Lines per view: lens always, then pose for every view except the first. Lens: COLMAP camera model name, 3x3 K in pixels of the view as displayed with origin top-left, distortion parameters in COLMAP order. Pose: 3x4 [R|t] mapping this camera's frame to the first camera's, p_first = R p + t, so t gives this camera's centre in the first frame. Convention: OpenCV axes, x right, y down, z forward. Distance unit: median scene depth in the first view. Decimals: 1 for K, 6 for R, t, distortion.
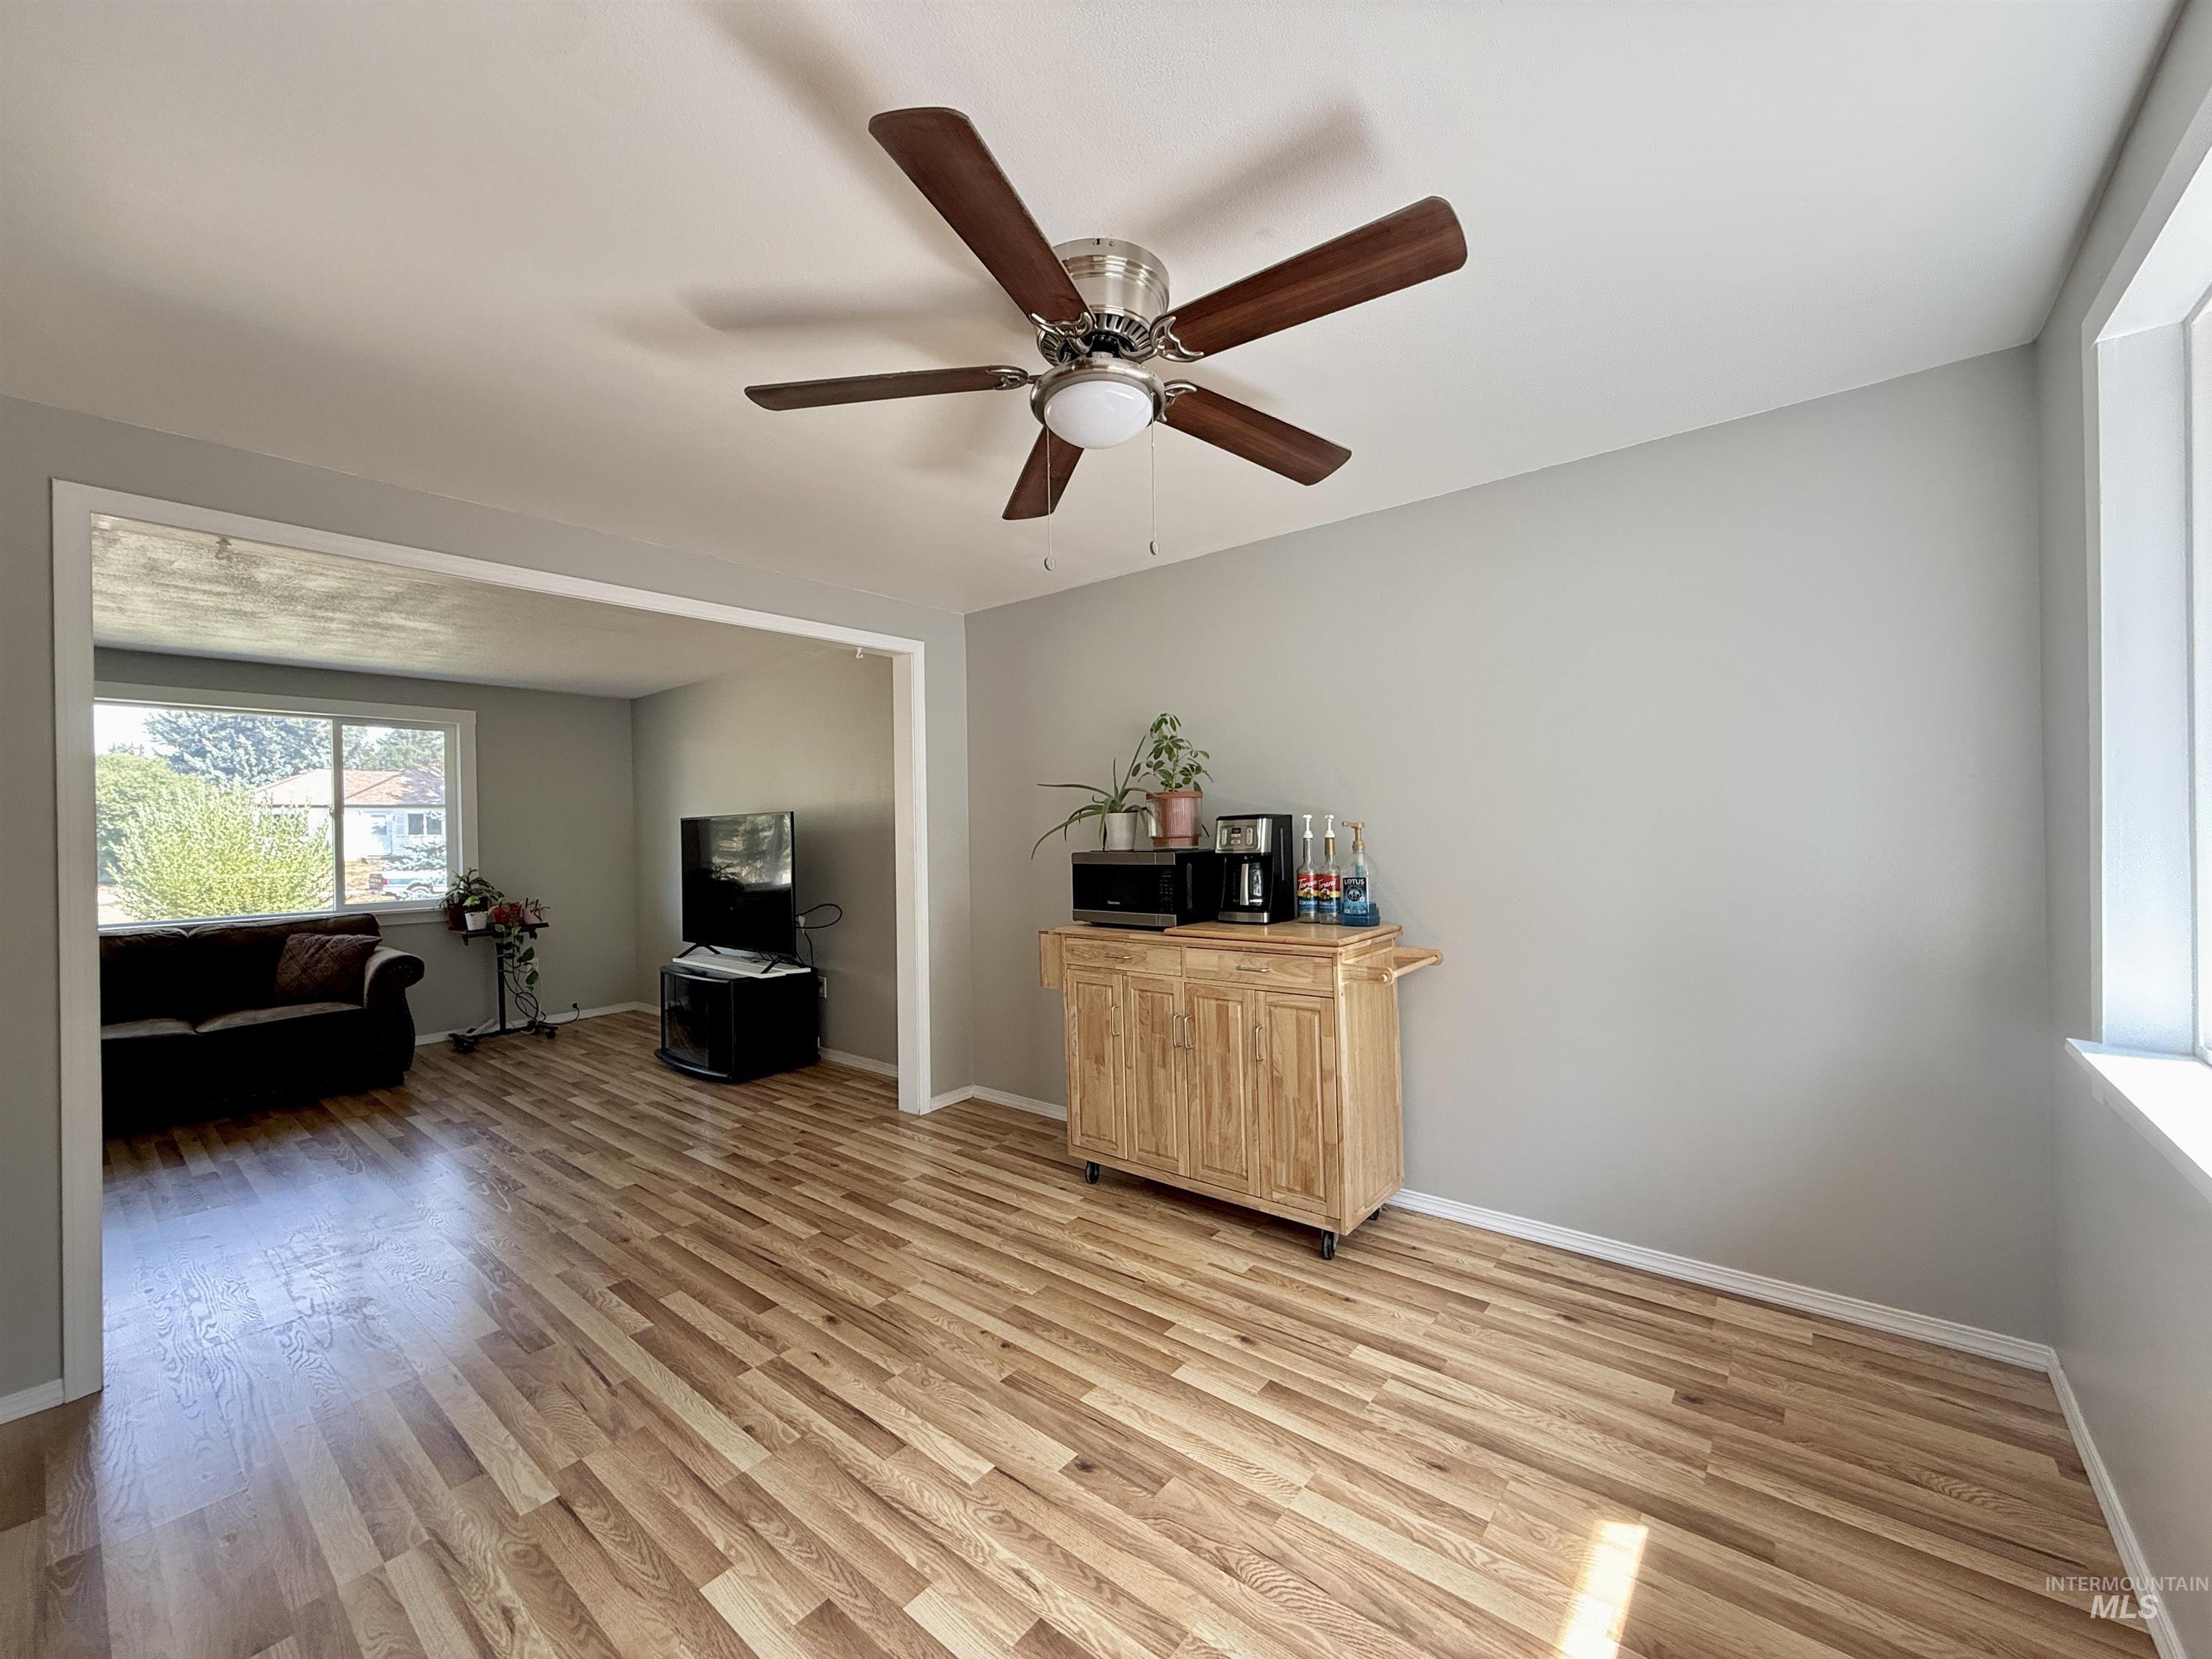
lens RADIAL K [[878.3, 0, 1115.3], [0, 878.3, 828.9], [0, 0, 1]] dist [0.002024, 0.000600]
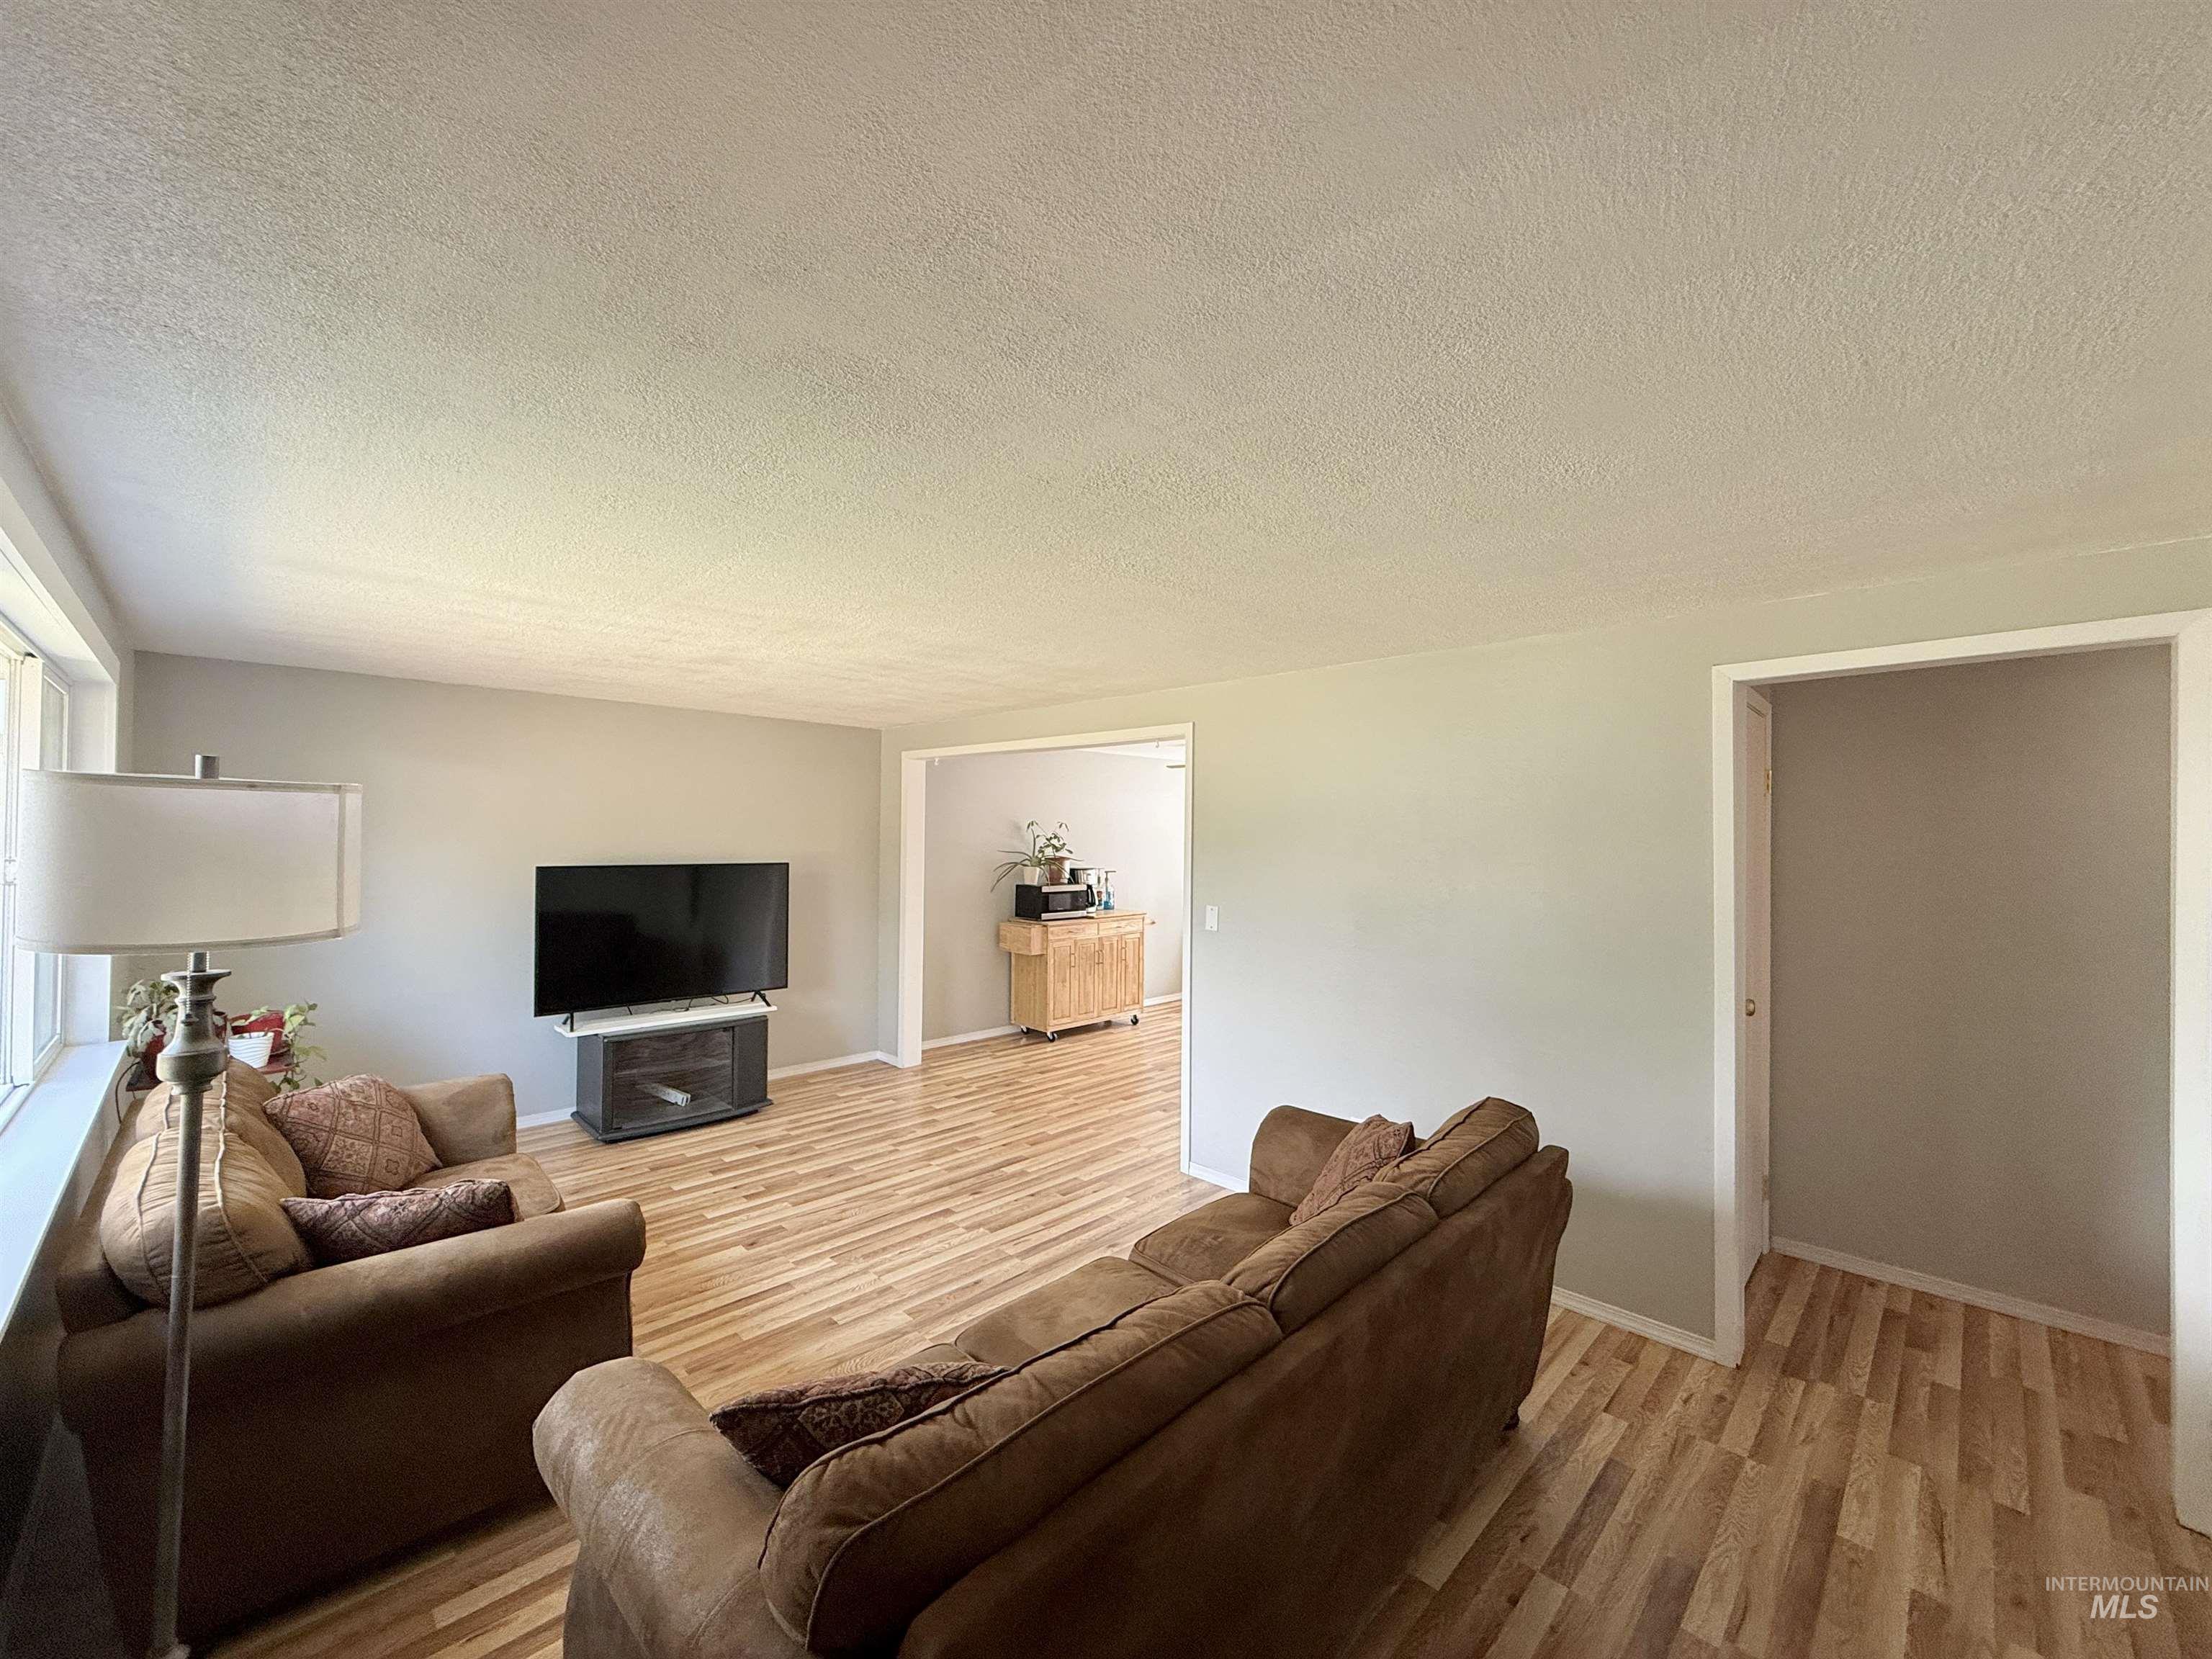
lens RADIAL K [[878.3, 0, 1108.9], [0, 878.3, 826.2], [0, 0, 1]] dist [0.002024, 0.000600]
pose [[0.100523, 0.028722, 0.994520, -2.649516], [-0.012359, 0.999542, -0.027617, -0.069669], [-0.994858, -0.009515, 0.100832, 0.828121]]
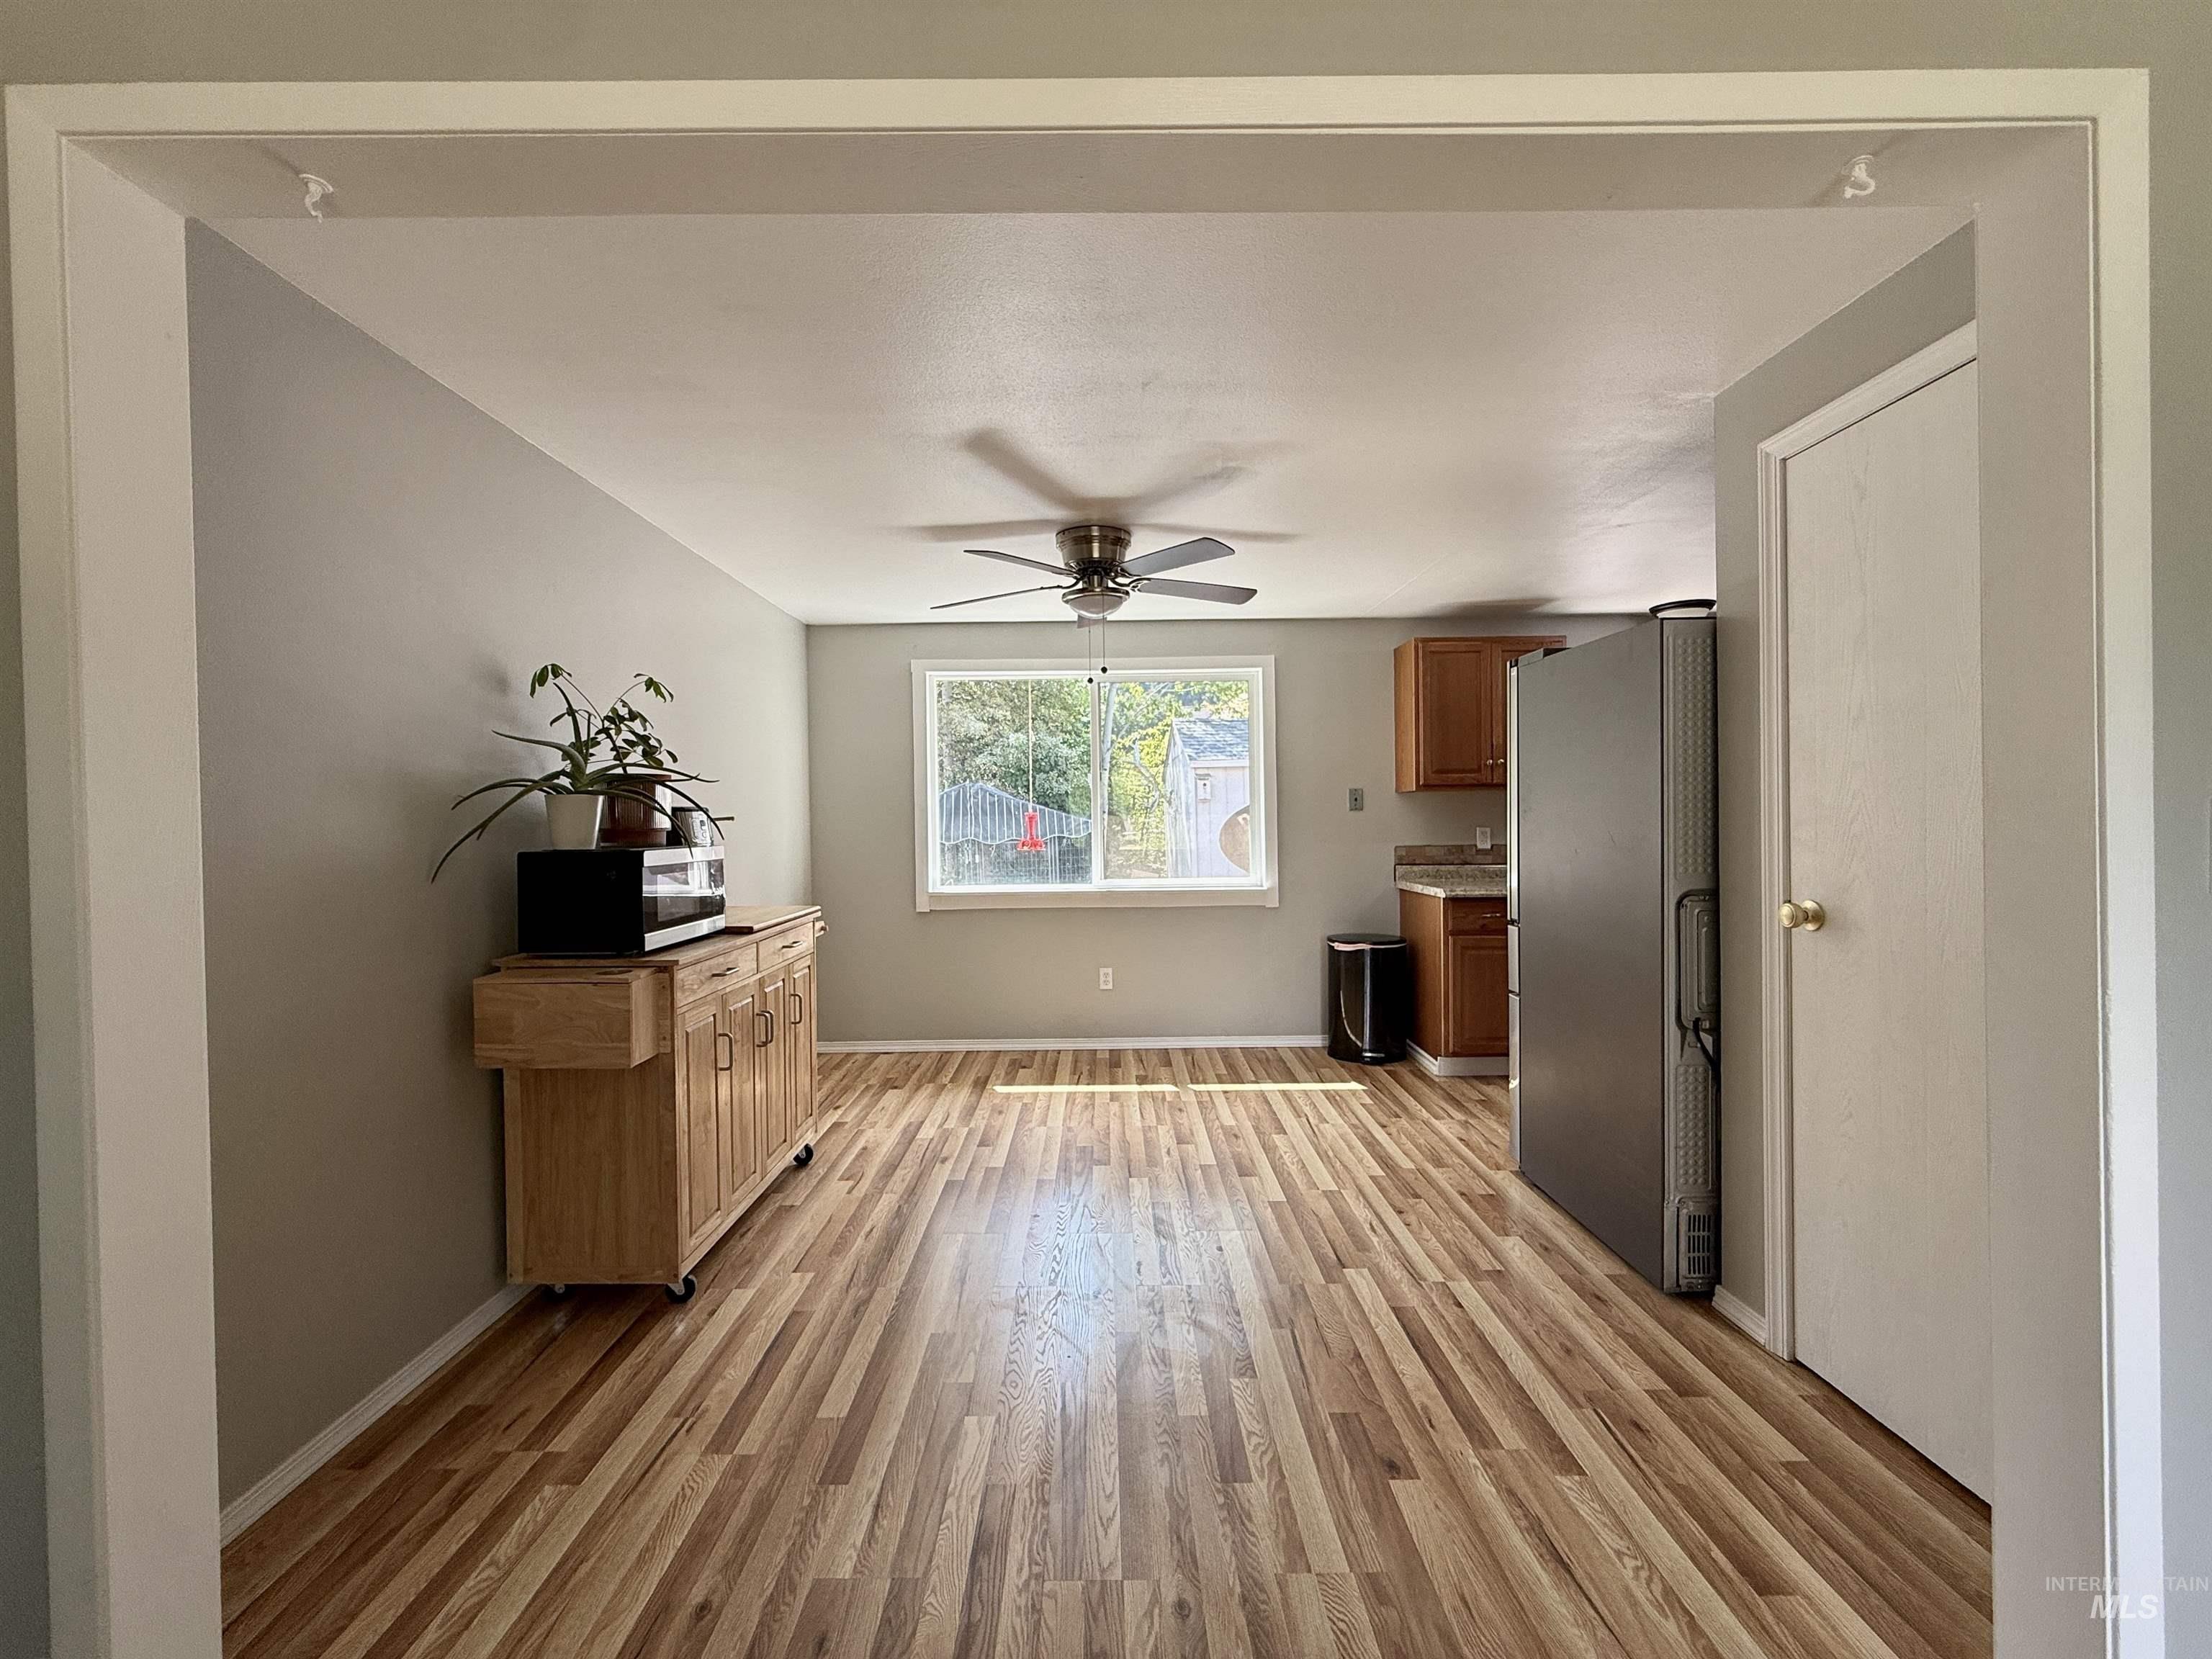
lens RADIAL K [[878.3, 0, 1107.0], [0, 878.3, 827.0], [0, 0, 1]] dist [0.002024, 0.000600]
pose [[-0.629745, 0.022096, 0.776487, -1.021234], [0.026992, 0.999614, -0.006554, 0.033803], [-0.776333, 0.016832, -0.630099, 1.474927]]
